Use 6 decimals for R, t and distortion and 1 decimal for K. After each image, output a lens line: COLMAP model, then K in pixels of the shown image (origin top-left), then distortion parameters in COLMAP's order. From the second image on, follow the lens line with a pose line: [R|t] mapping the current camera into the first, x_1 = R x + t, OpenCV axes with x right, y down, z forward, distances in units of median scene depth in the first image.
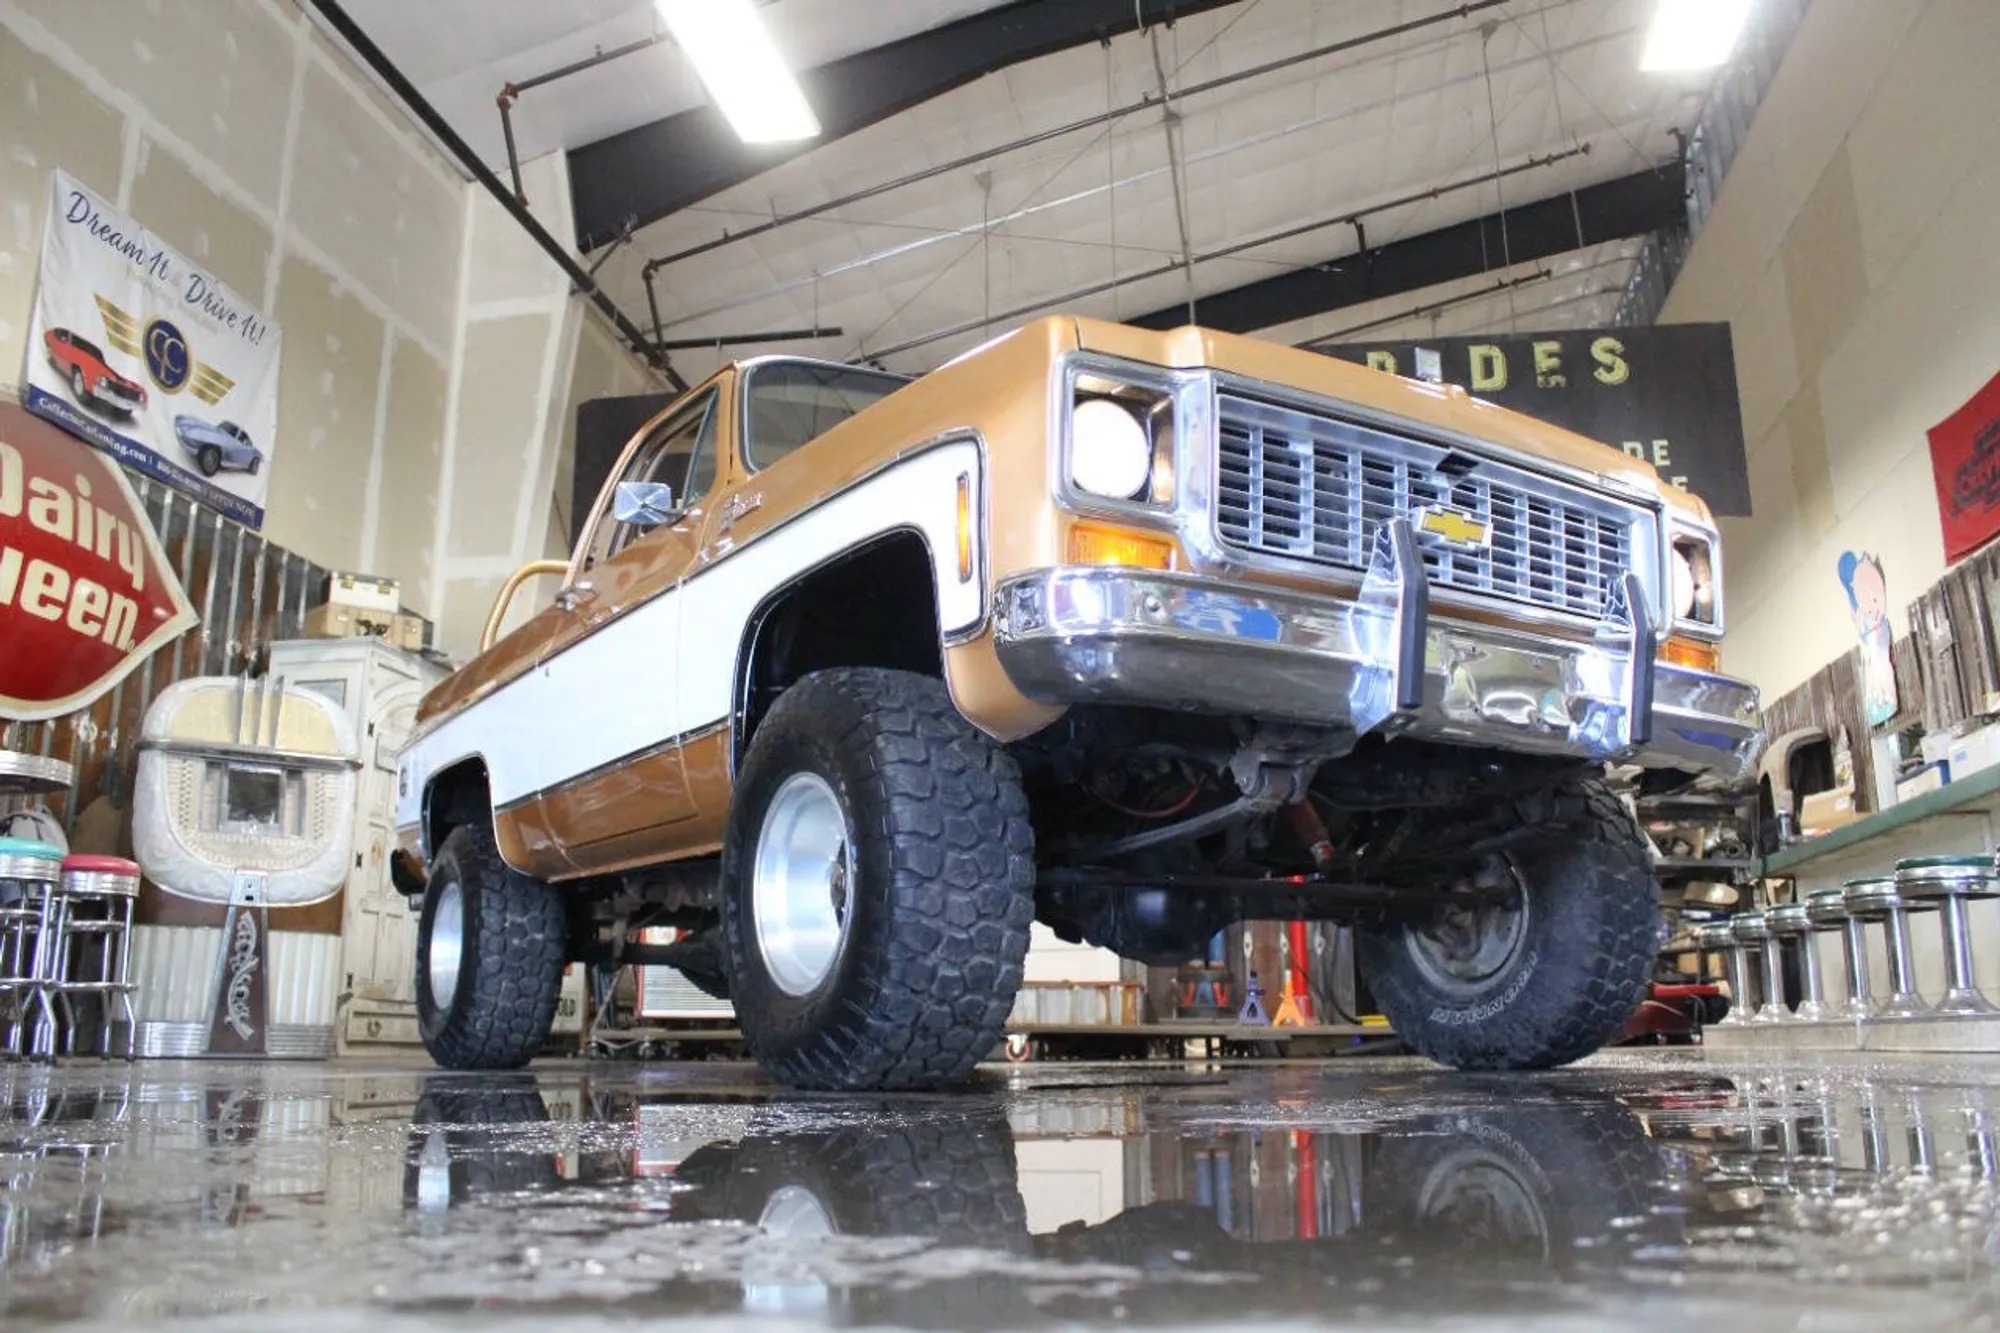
lens RADIAL K [[1604.3, 0, 1008.4], [0, 1604.3, 665.0], [0, 0, 1]] dist [-0.150797, 0.103355]
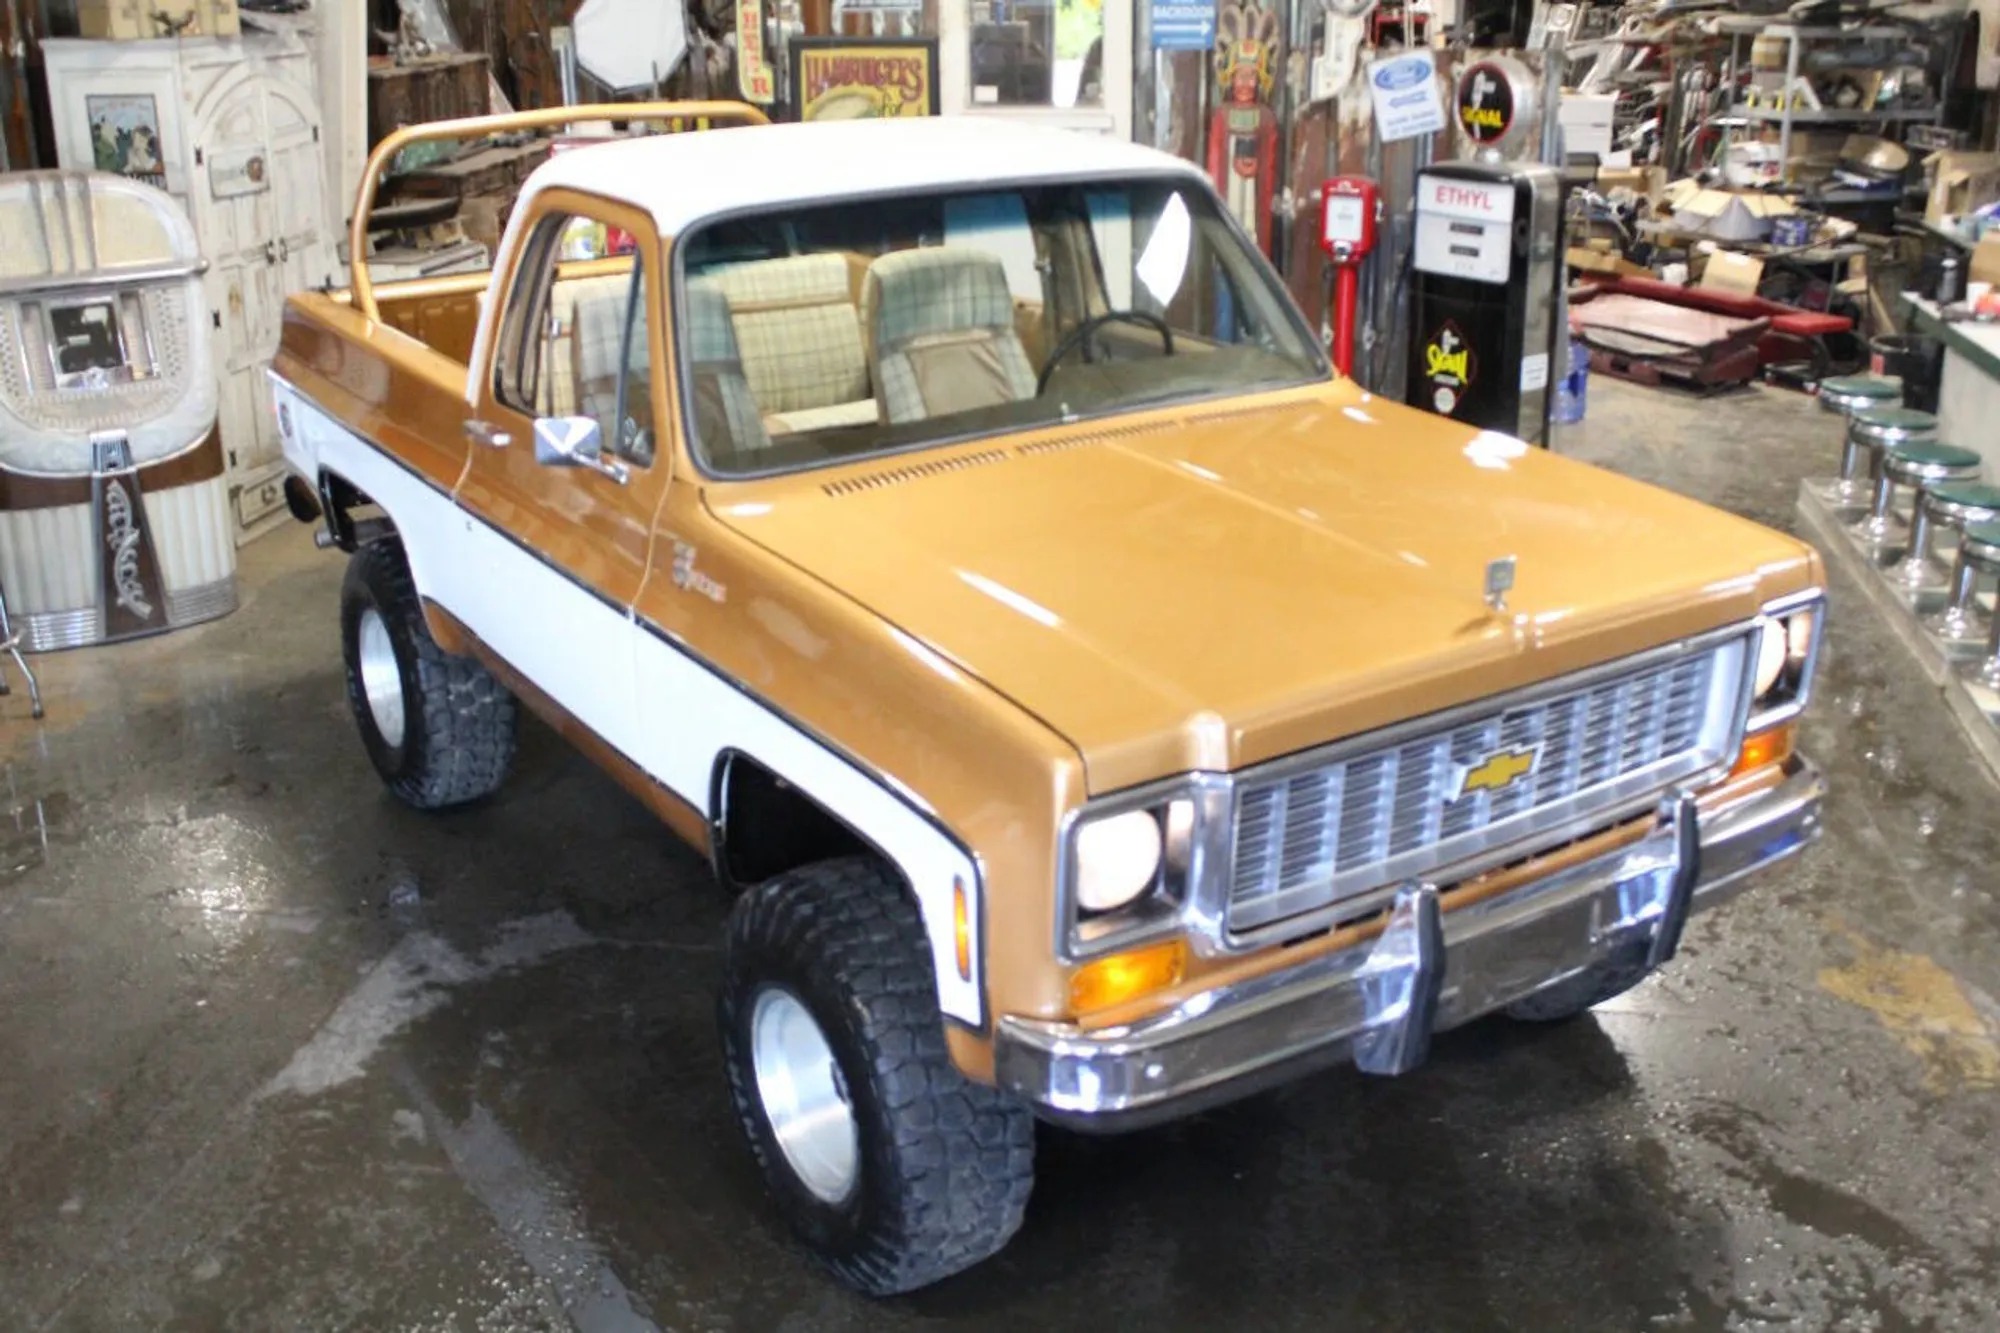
lens RADIAL K [[1965.8, 0, 1000.0], [0, 1965.8, 668.4], [0, 0, 1]] dist [-0.066693, 0.000000]
pose [[0.999994, -0.003468, 0.000575, -0.001831], [0.002624, 0.845129, 0.534556, -0.310066], [-0.002340, -0.534552, 0.845133, 0.037476]]
